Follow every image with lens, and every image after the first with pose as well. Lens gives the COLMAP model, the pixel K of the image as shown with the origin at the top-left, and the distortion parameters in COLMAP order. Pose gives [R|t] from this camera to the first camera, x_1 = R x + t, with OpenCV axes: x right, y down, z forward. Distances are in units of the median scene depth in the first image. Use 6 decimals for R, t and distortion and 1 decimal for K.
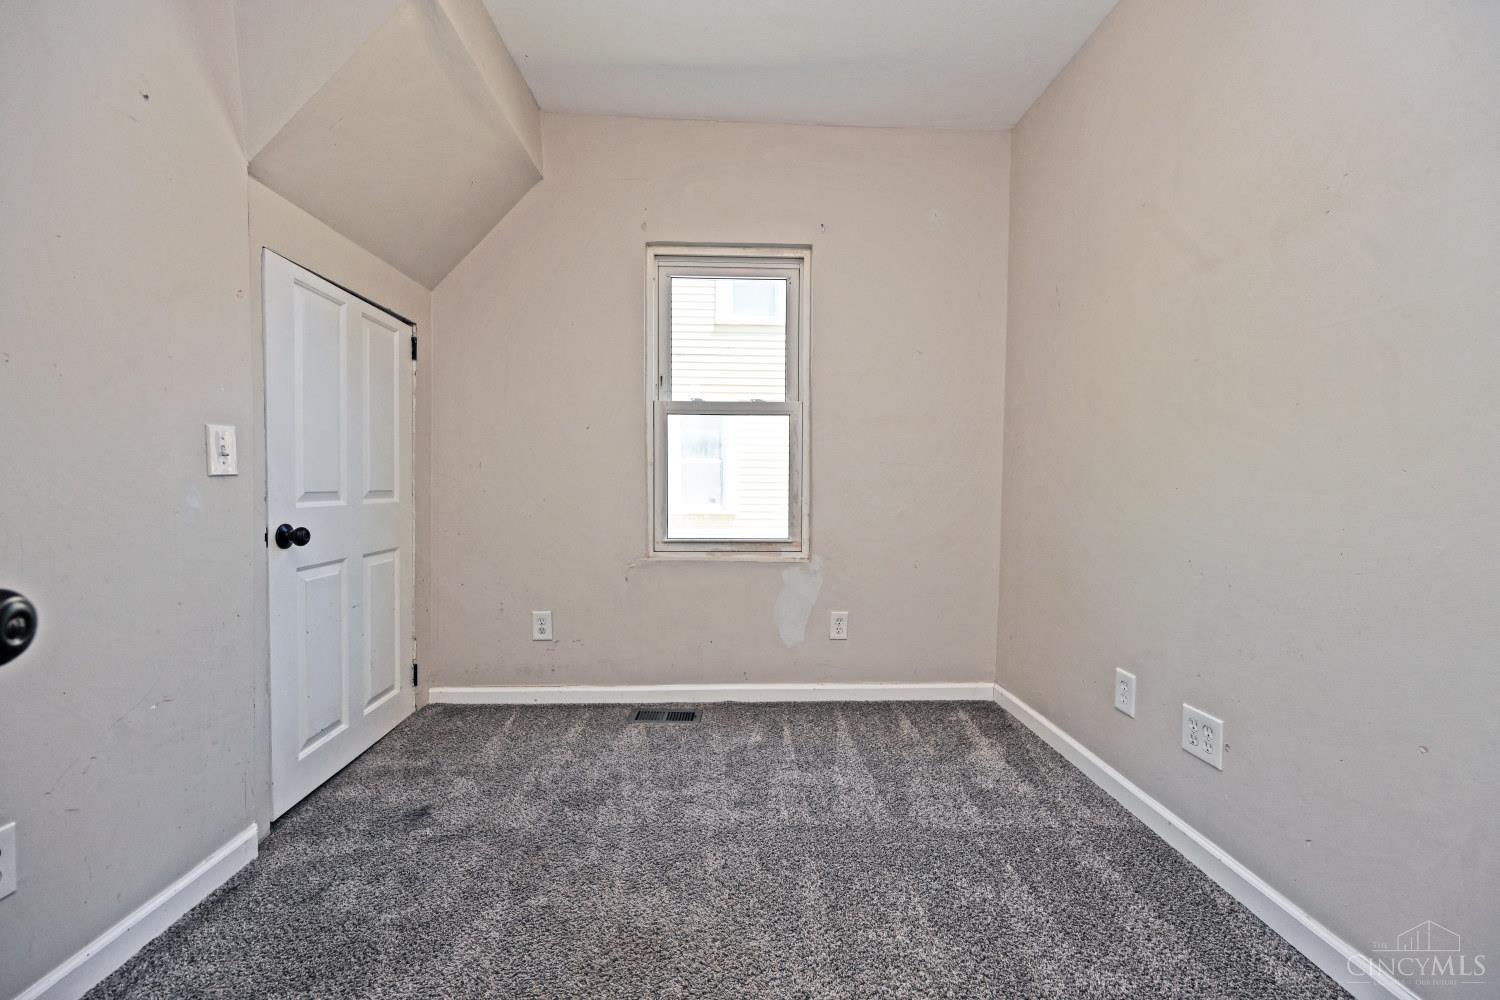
lens RADIAL K [[583.0, 0, 750.0], [0, 583.0, 500.0], [0, 0, 1]] dist [-0.000091, -0.000037]
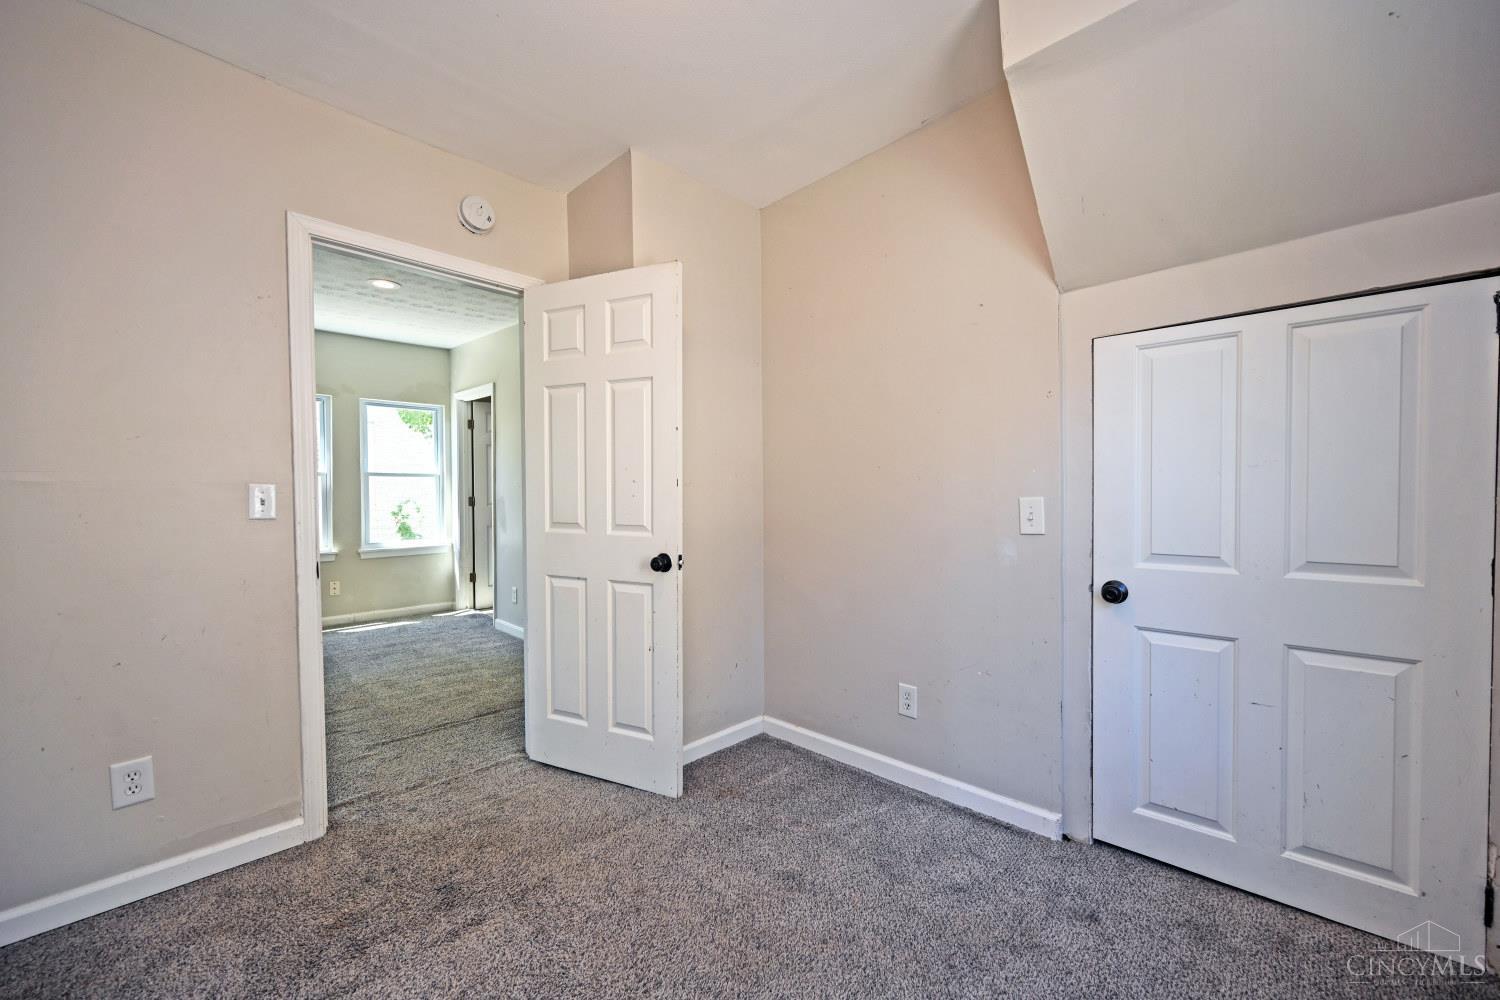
lens RADIAL K [[583.0, 0, 750.0], [0, 583.0, 500.0], [0, 0, 1]] dist [-0.000091, -0.000037]
pose [[-0.718854, 0.010679, -0.695079, 0.418176], [-0.011760, 0.999552, 0.027518, -0.123706], [0.695062, 0.027956, -0.718406, 1.233747]]
